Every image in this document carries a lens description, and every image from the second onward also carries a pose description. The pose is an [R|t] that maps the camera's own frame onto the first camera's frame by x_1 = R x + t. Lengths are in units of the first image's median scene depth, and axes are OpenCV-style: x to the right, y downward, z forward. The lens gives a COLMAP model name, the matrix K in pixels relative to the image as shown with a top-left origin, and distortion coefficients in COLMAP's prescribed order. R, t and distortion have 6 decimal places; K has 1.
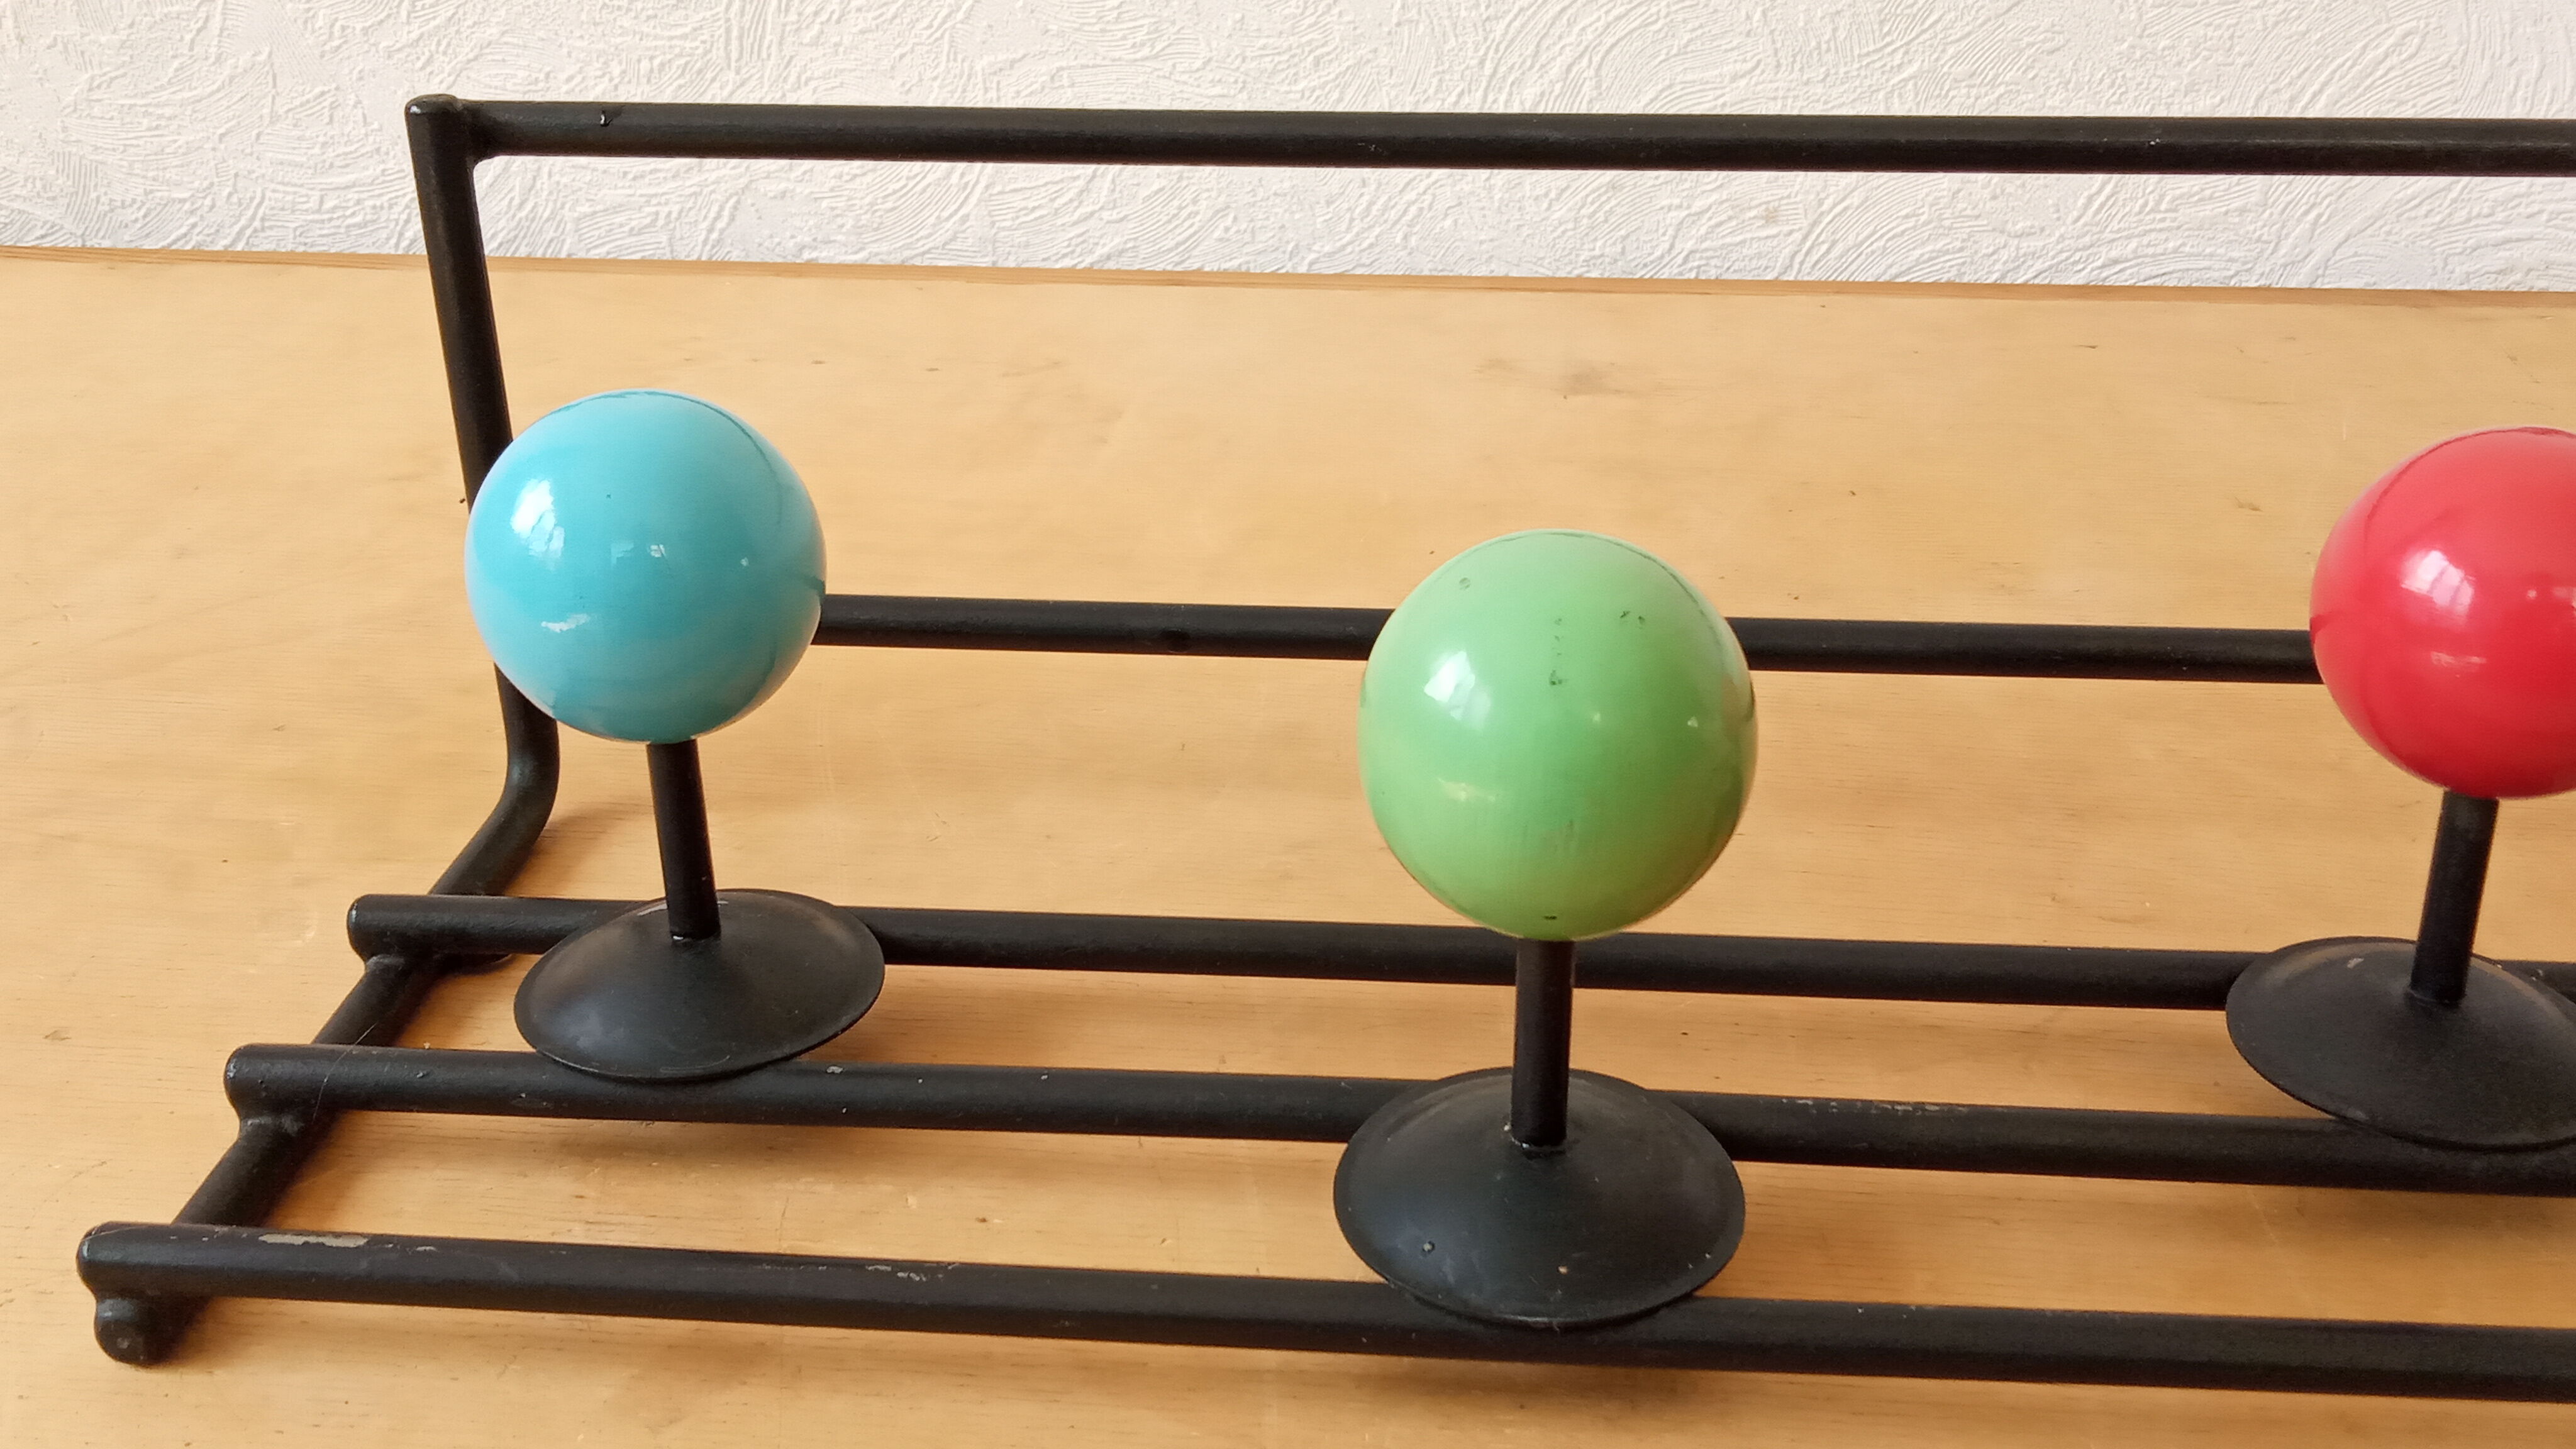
lens RADIAL K [[2766.7, 0, 1321.0], [0, 2766.7, 738.3], [0, 0, 1]] dist [0.091363, -0.154877]
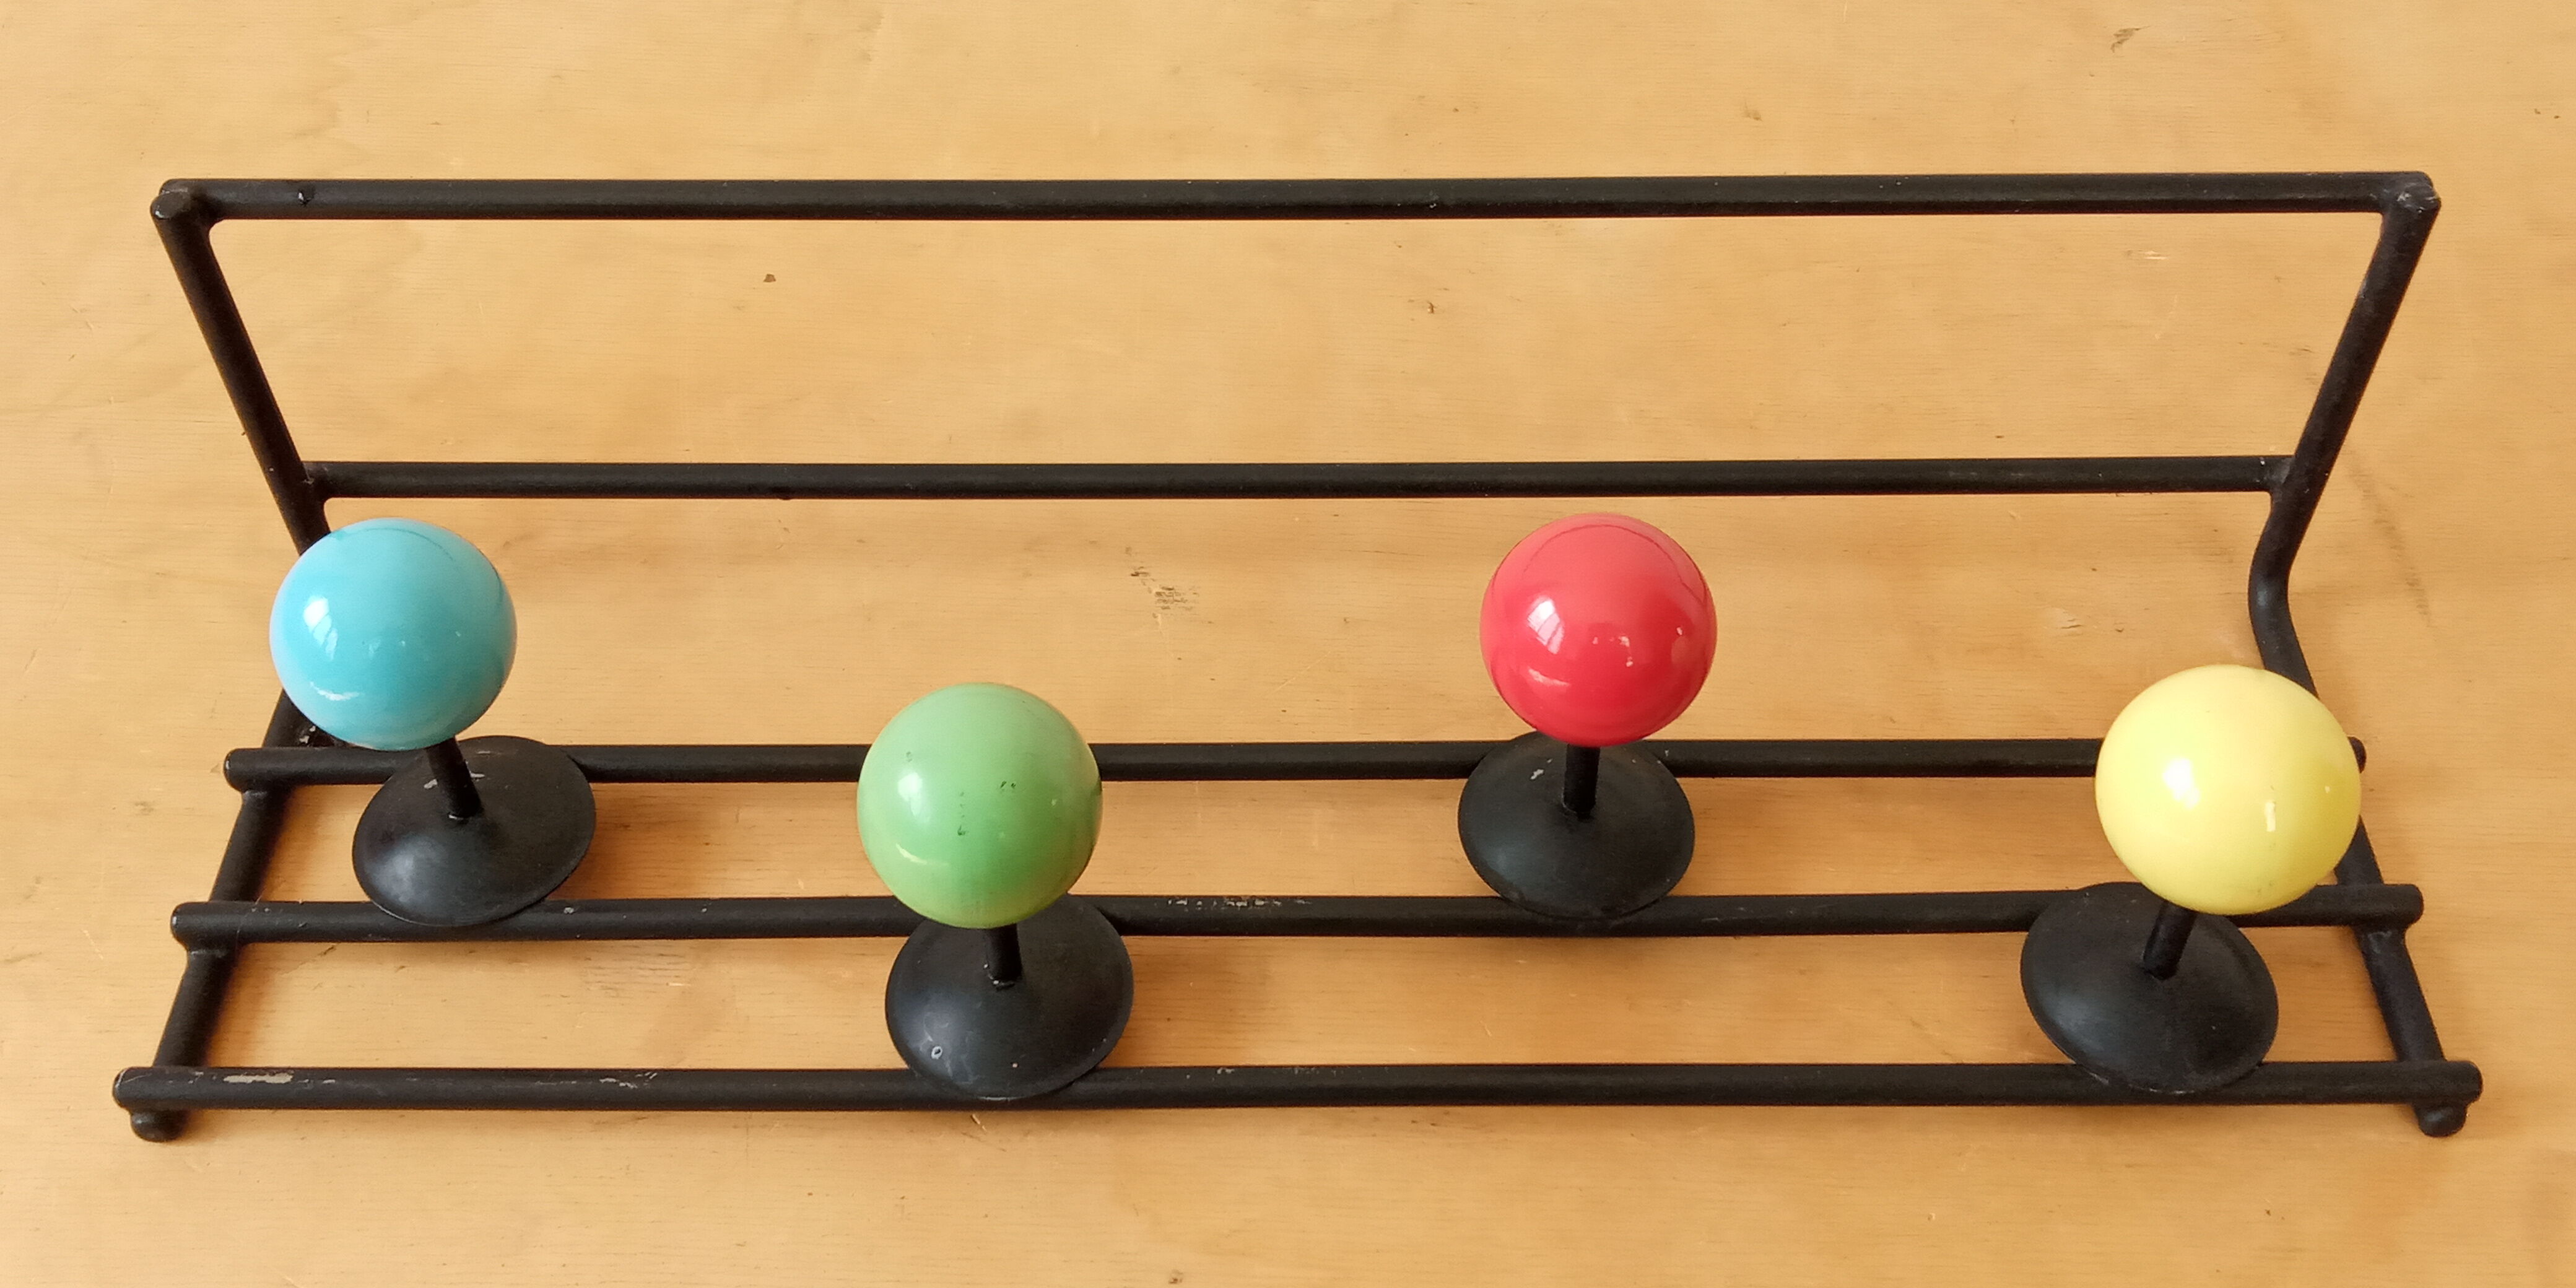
lens RADIAL K [[2848.7, 0, 1288.0], [0, 2848.7, 644.0], [0, 0, 1]] dist [0.087619, -0.016768]
pose [[0.997893, -0.054456, 0.035279, 0.088470], [0.035956, 0.916704, 0.397946, -0.314570], [-0.054010, -0.395839, 0.916730, -0.217886]]
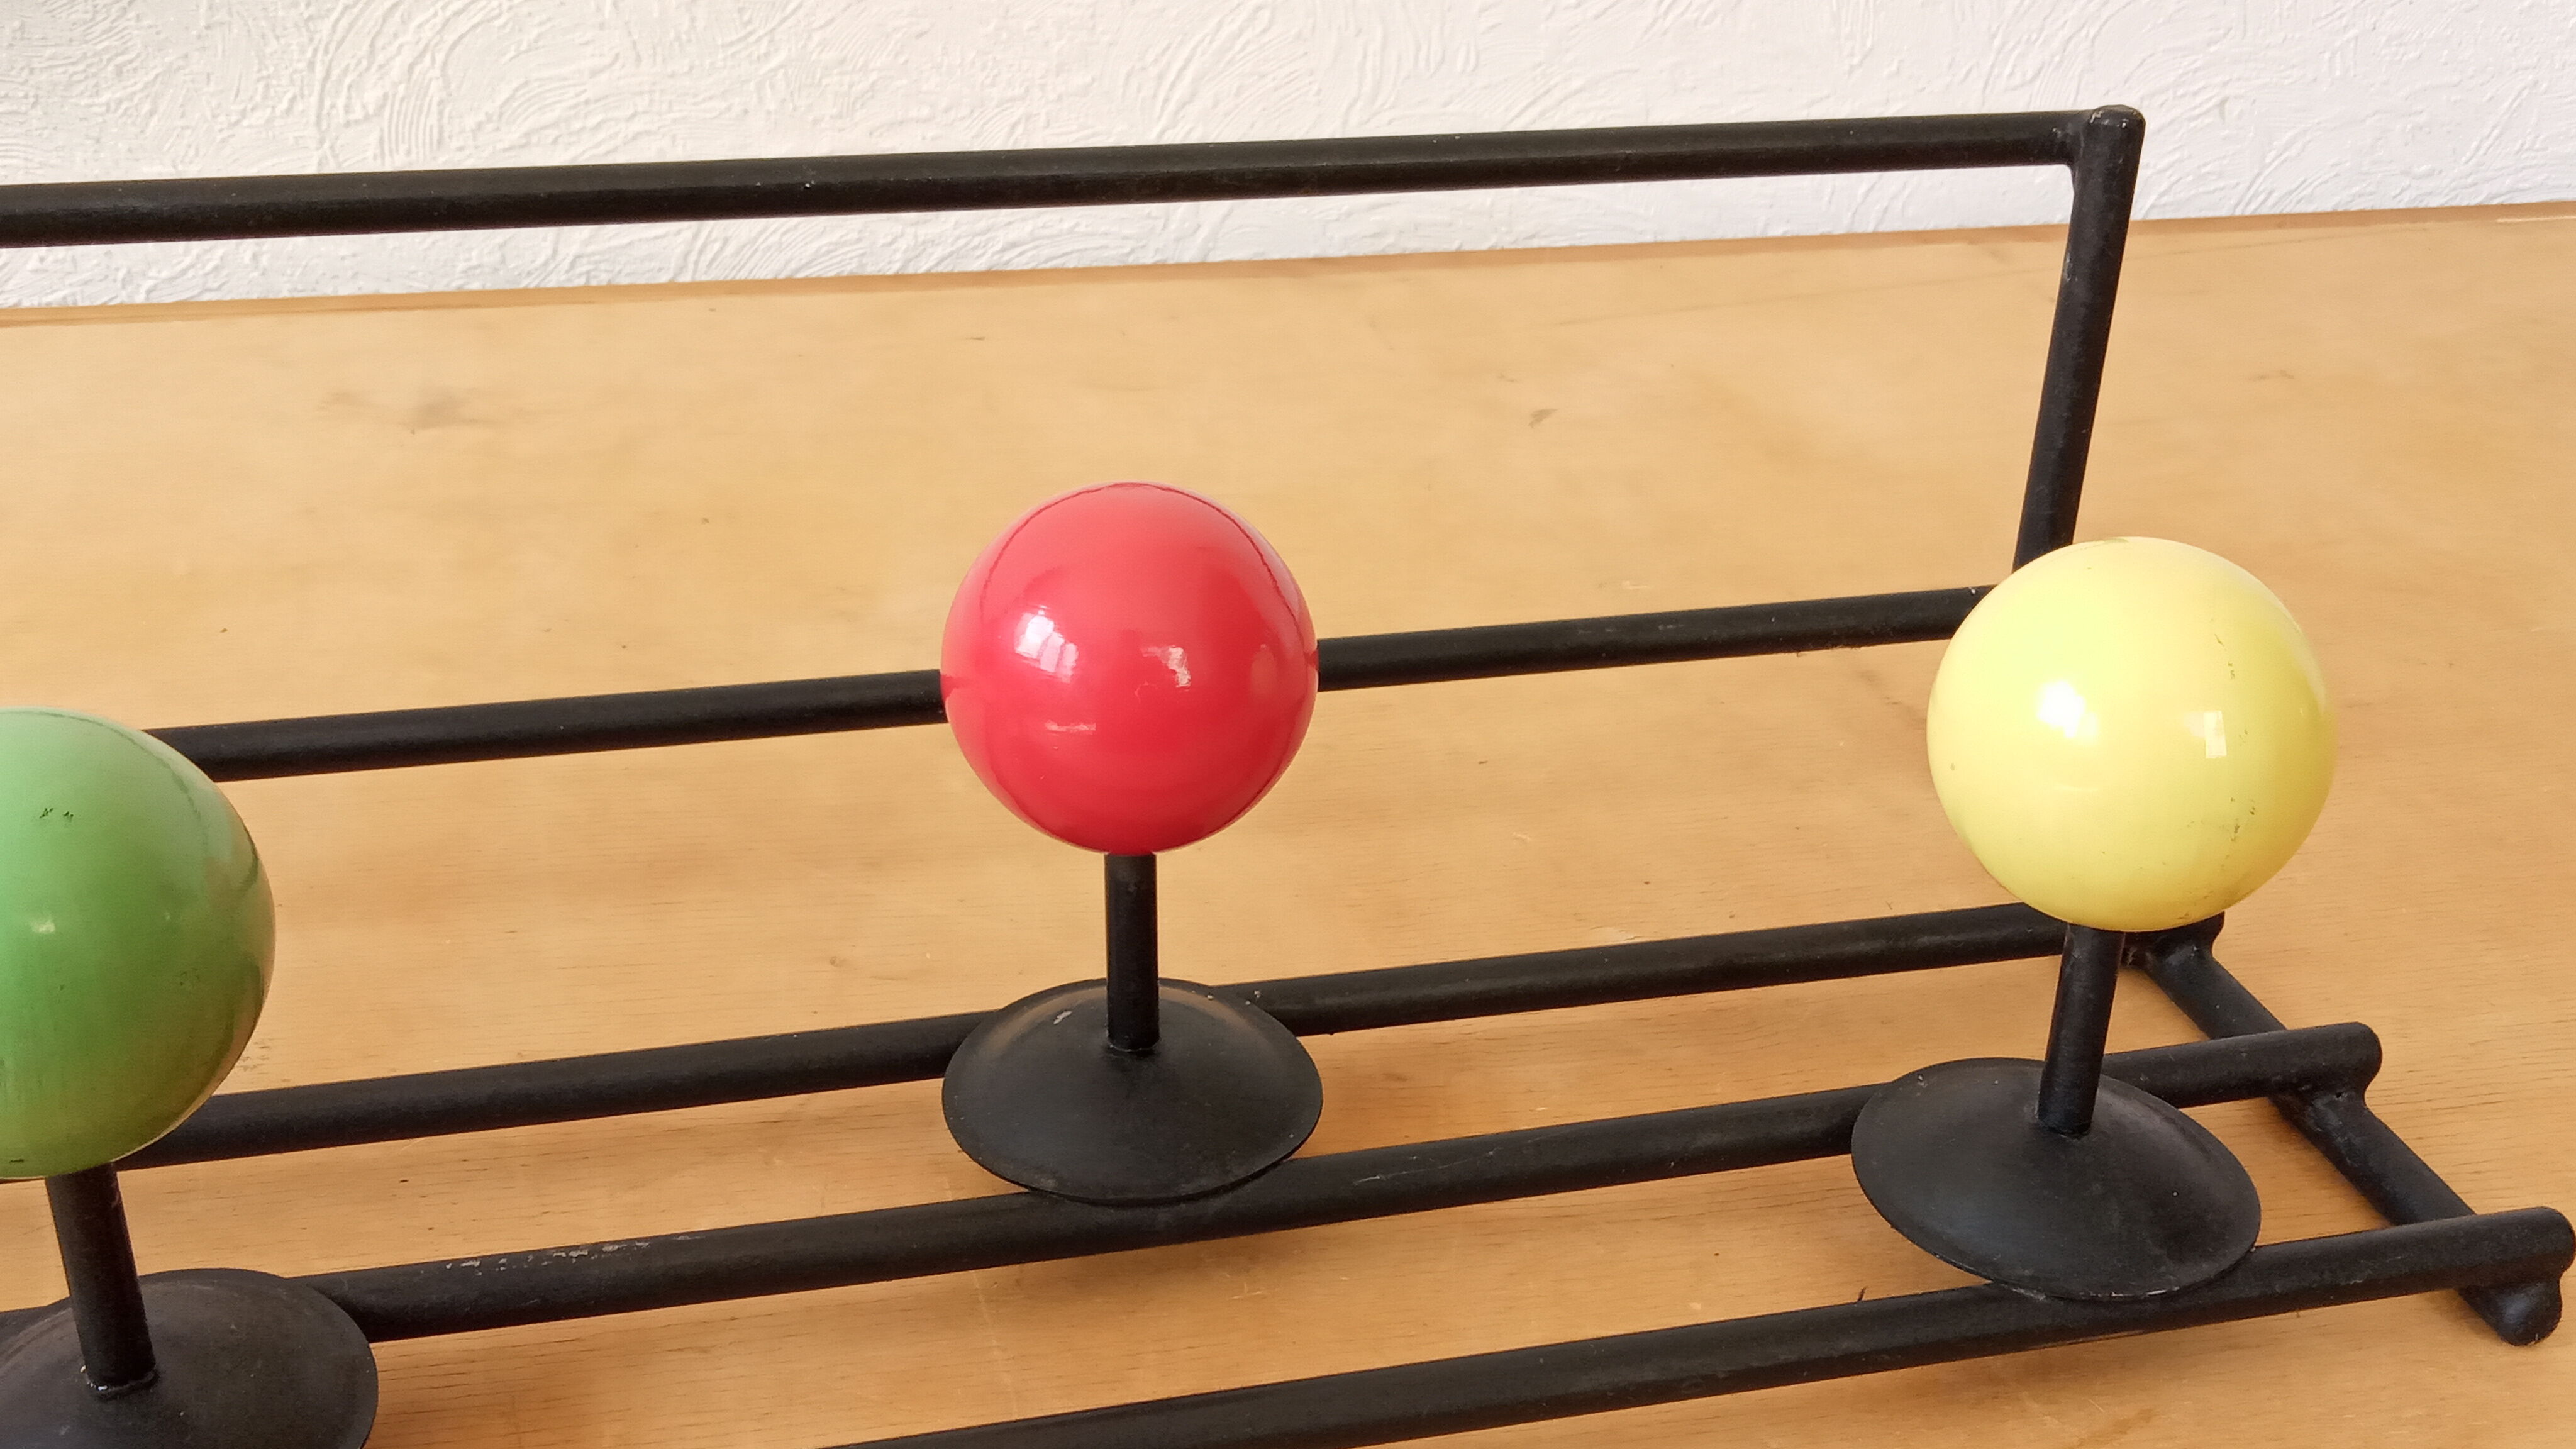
lens RADIAL K [[2766.7, 0, 1321.0], [0, 2766.7, 738.3], [0, 0, 1]] dist [0.091363, -0.154877]
pose [[0.955127, -0.110510, 0.274807, 0.099472], [0.103950, 0.993842, 0.038371, -0.022981], [-0.277355, -0.008083, 0.960733, 0.016680]]
